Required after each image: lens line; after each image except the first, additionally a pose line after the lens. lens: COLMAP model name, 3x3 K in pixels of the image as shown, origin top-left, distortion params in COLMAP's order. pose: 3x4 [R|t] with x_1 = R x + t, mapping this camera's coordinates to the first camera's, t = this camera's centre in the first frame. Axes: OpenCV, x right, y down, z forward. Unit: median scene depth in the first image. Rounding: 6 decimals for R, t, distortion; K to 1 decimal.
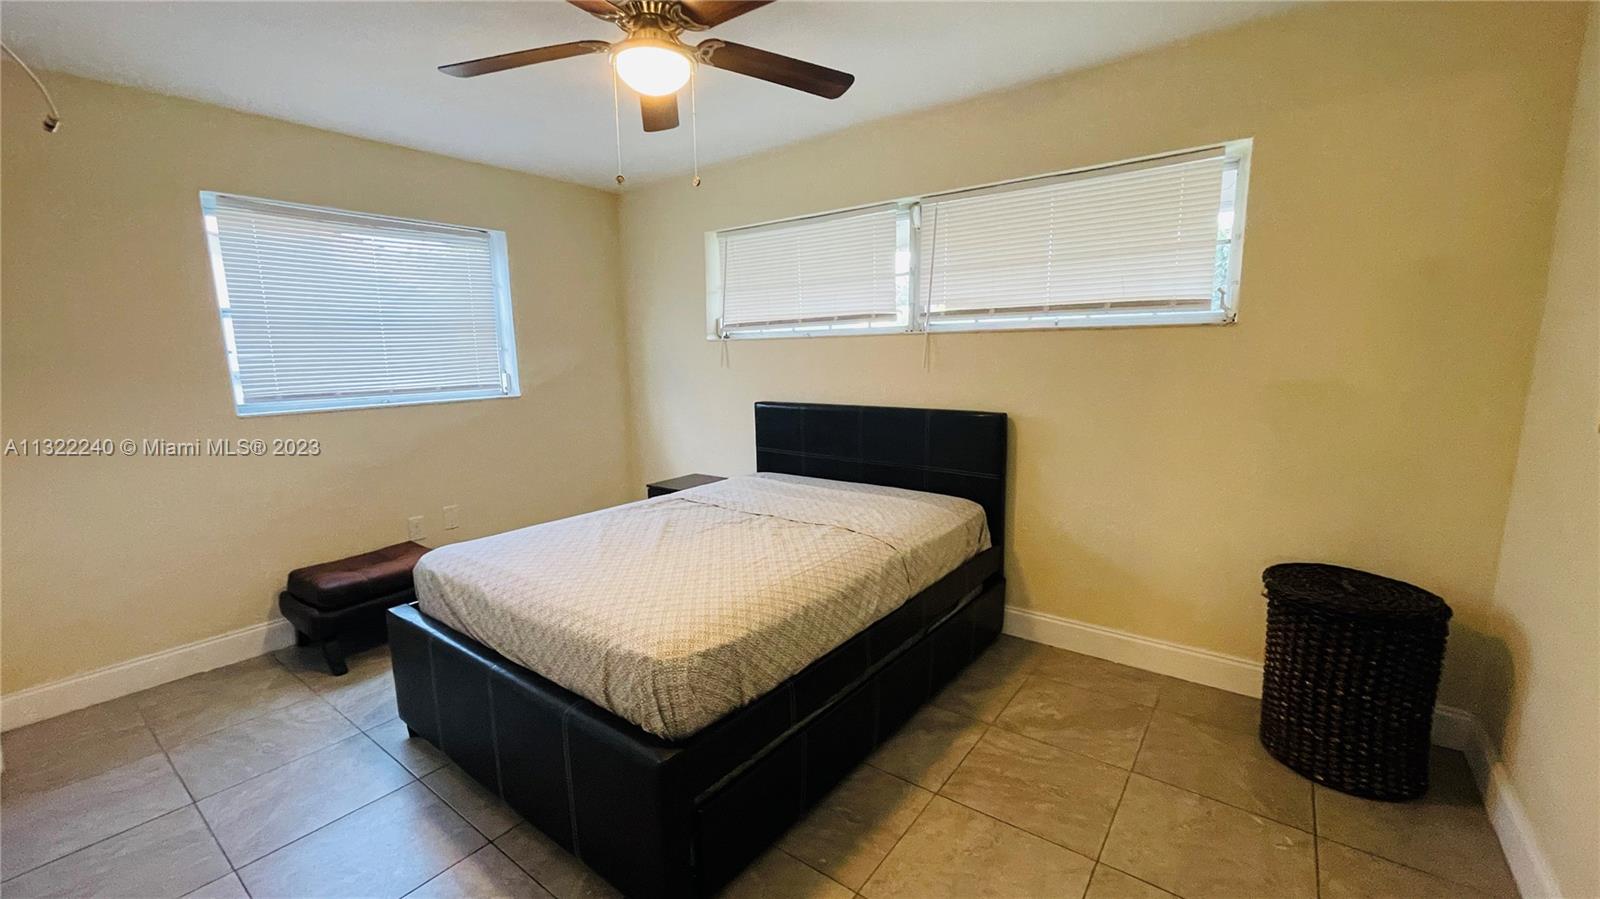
lens RADIAL K [[643.8, 0, 785.5], [0, 643.8, 438.0], [0, 0, 1]] dist [-0.004555, 0.000701]
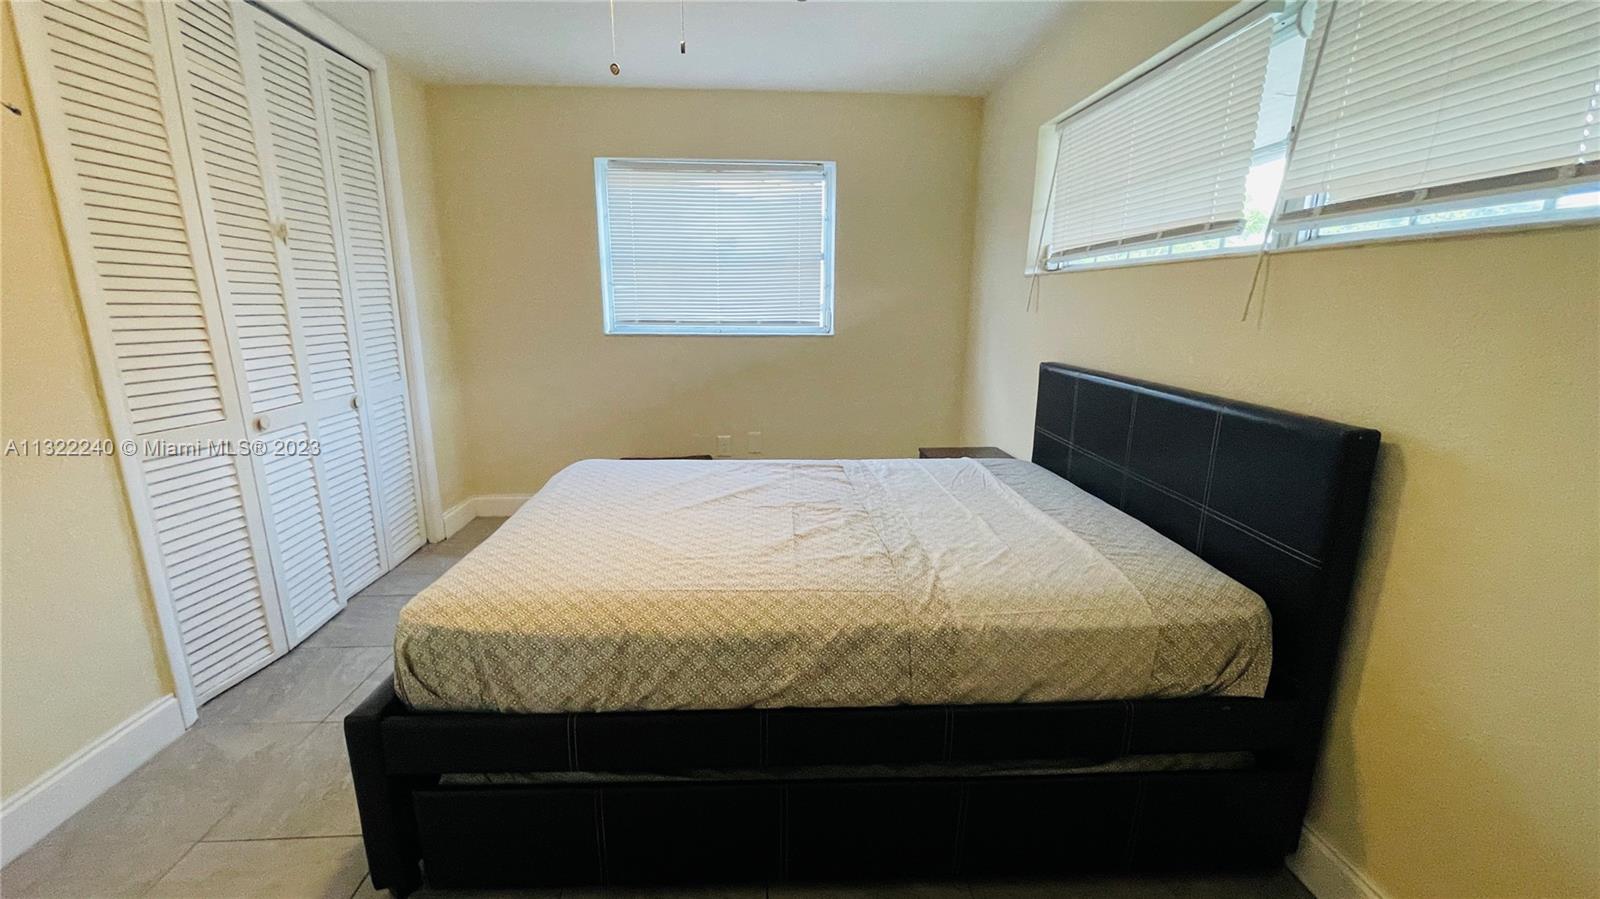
lens RADIAL K [[643.8, 0, 801.5], [0, 643.8, 443.6], [0, 0, 1]] dist [-0.004555, 0.000701]
pose [[0.659197, 0.183791, -0.729164, 0.383344], [-0.117806, 0.982939, 0.141255, -0.043682], [0.742685, -0.007215, 0.669602, 0.389756]]
